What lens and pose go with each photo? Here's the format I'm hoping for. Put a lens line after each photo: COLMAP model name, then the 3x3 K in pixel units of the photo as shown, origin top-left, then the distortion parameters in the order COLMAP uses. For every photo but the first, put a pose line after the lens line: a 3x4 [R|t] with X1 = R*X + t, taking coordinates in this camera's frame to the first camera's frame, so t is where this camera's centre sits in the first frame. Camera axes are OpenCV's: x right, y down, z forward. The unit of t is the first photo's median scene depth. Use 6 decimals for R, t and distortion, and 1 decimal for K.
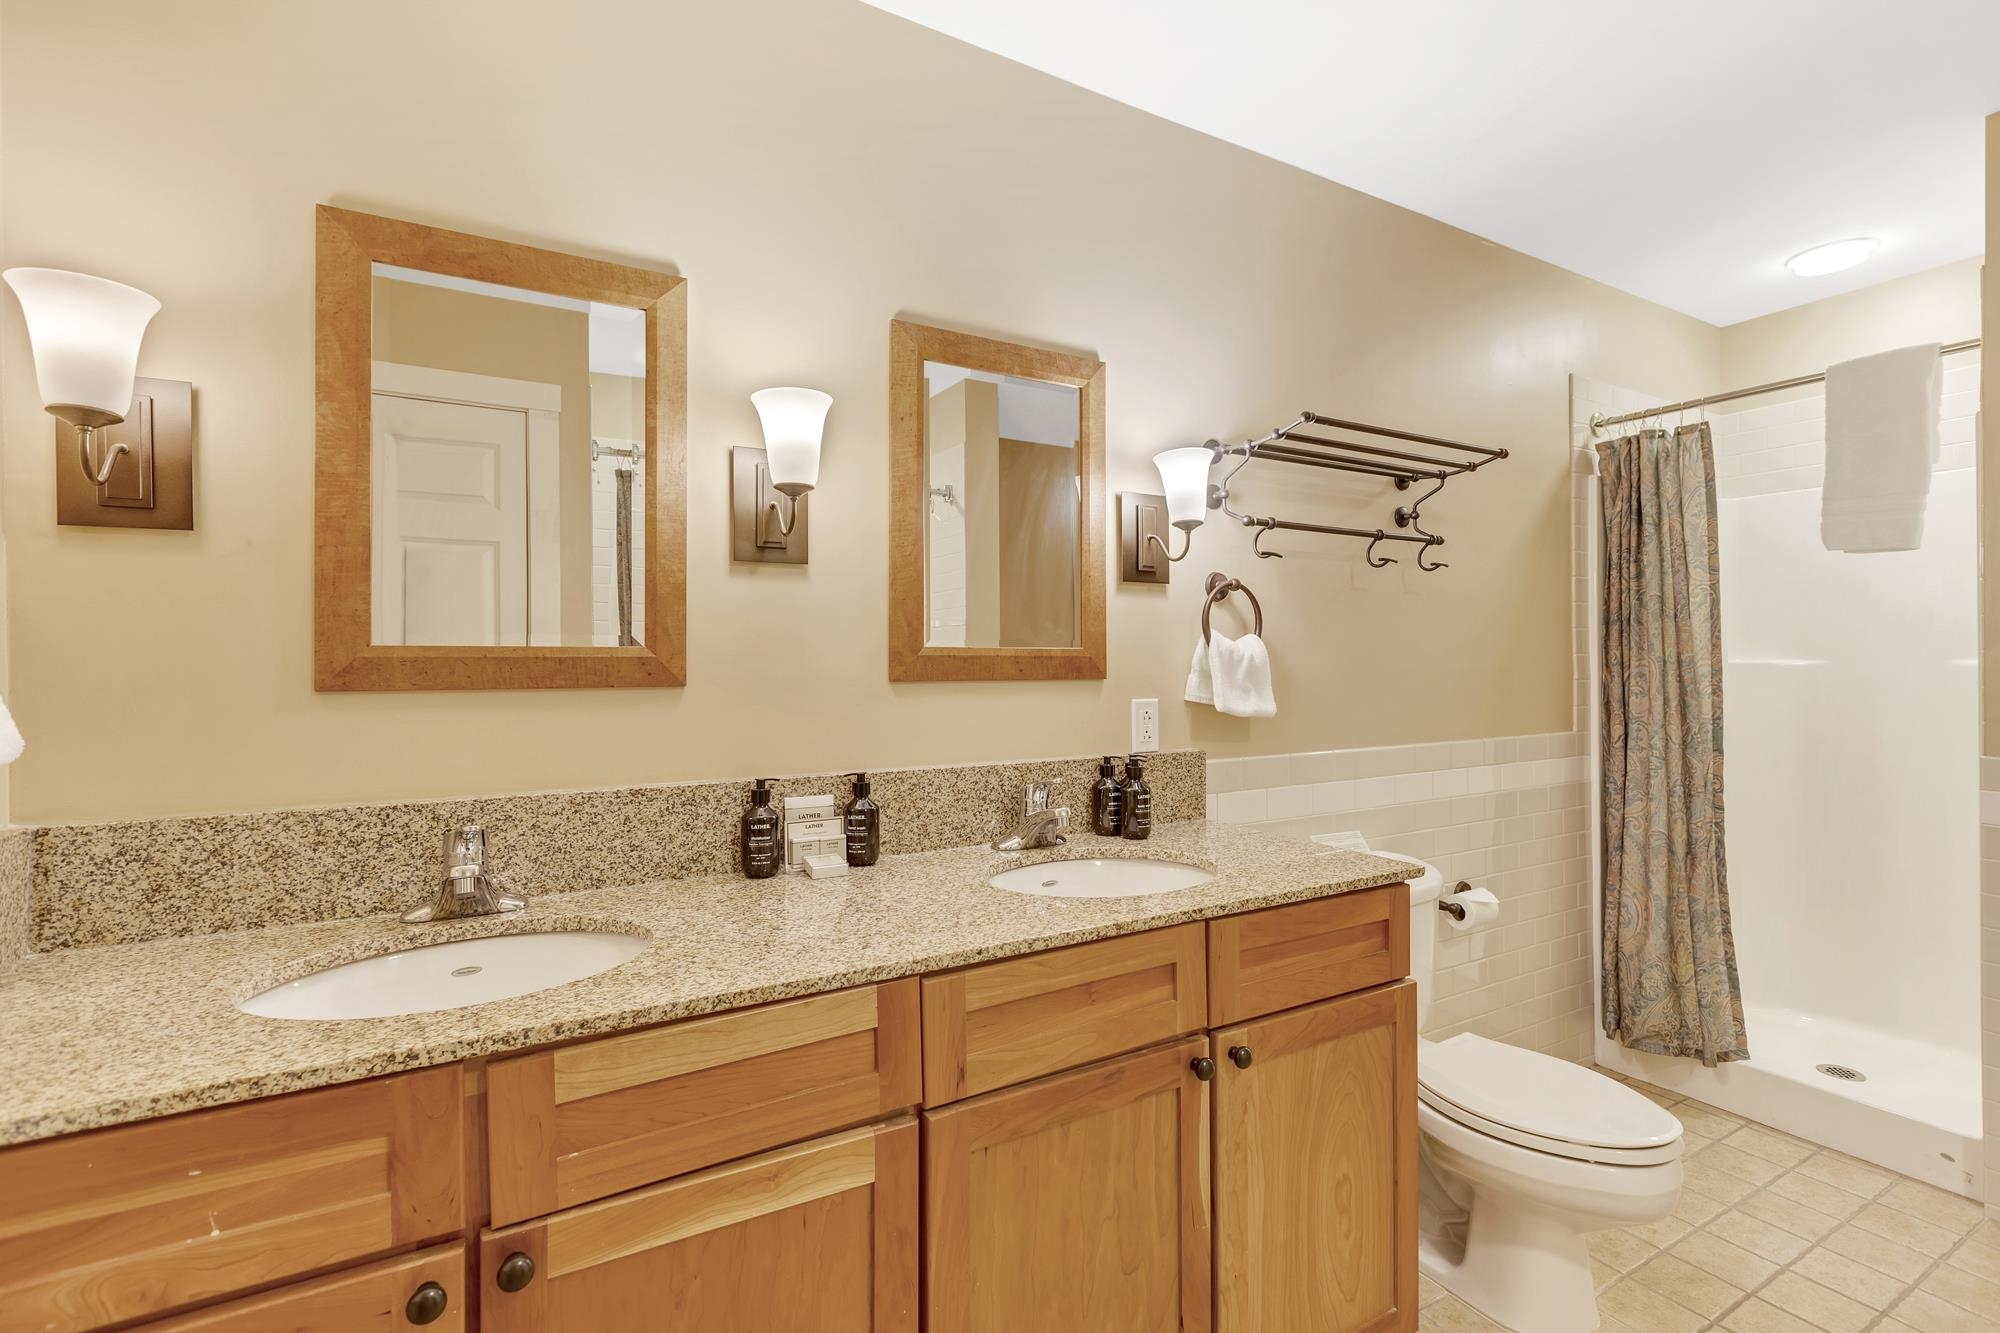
lens RADIAL K [[888.0, 0, 994.2], [0, 888.0, 661.5], [0, 0, 1]] dist [0.000393, 0.000249]
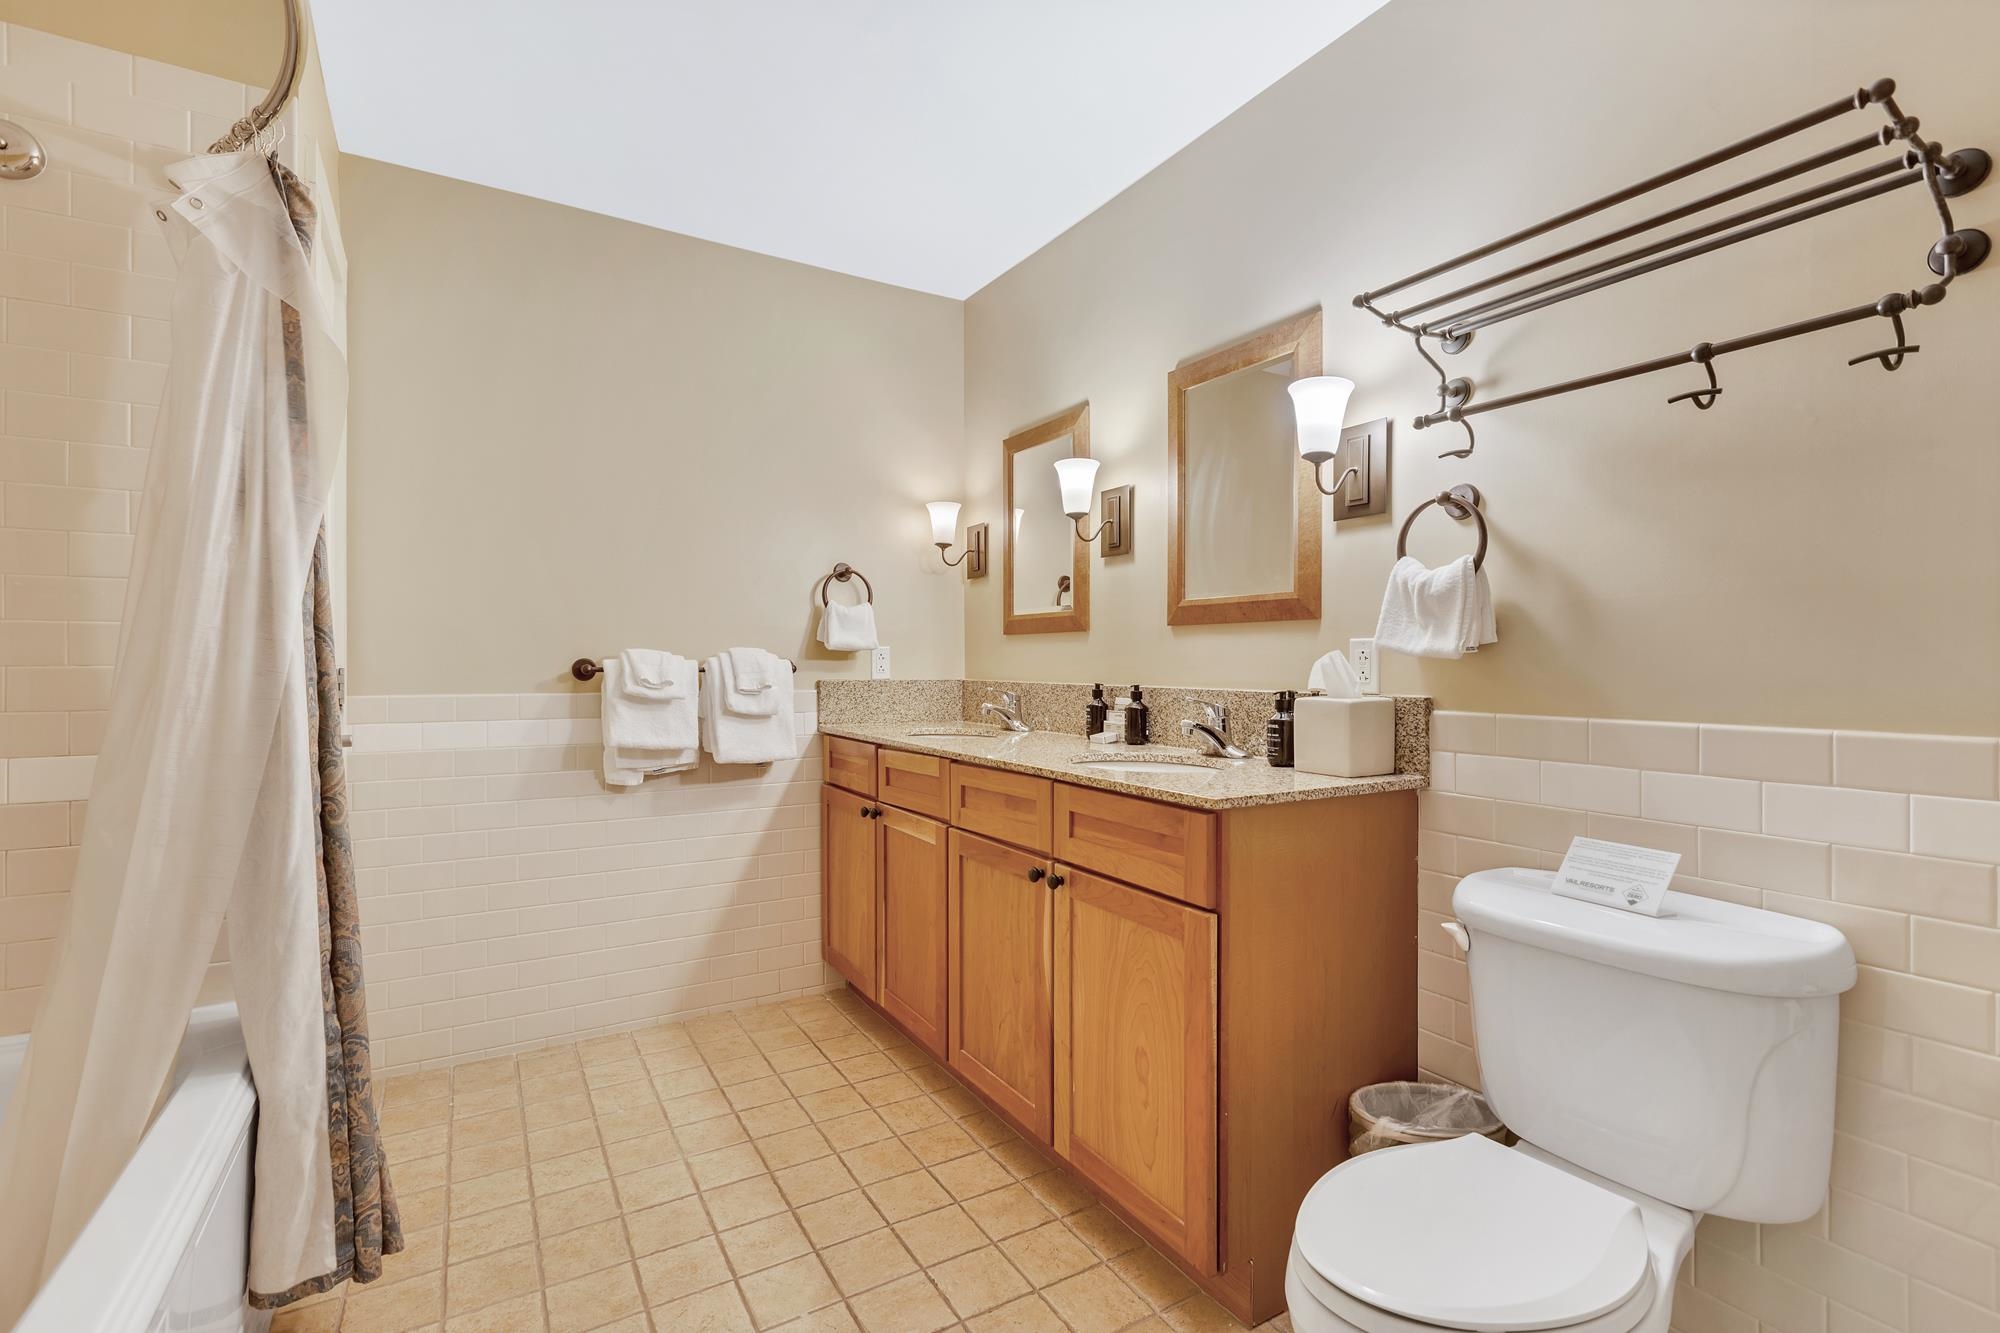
lens RADIAL K [[888.0, 0, 994.2], [0, 888.0, 661.5], [0, 0, 1]] dist [0.000393, 0.000249]
pose [[0.021927, 0.005471, -0.999745, 1.445159], [0.003208, 0.999979, 0.005543, 0.078263], [0.999754, -0.003329, 0.021909, 0.754165]]
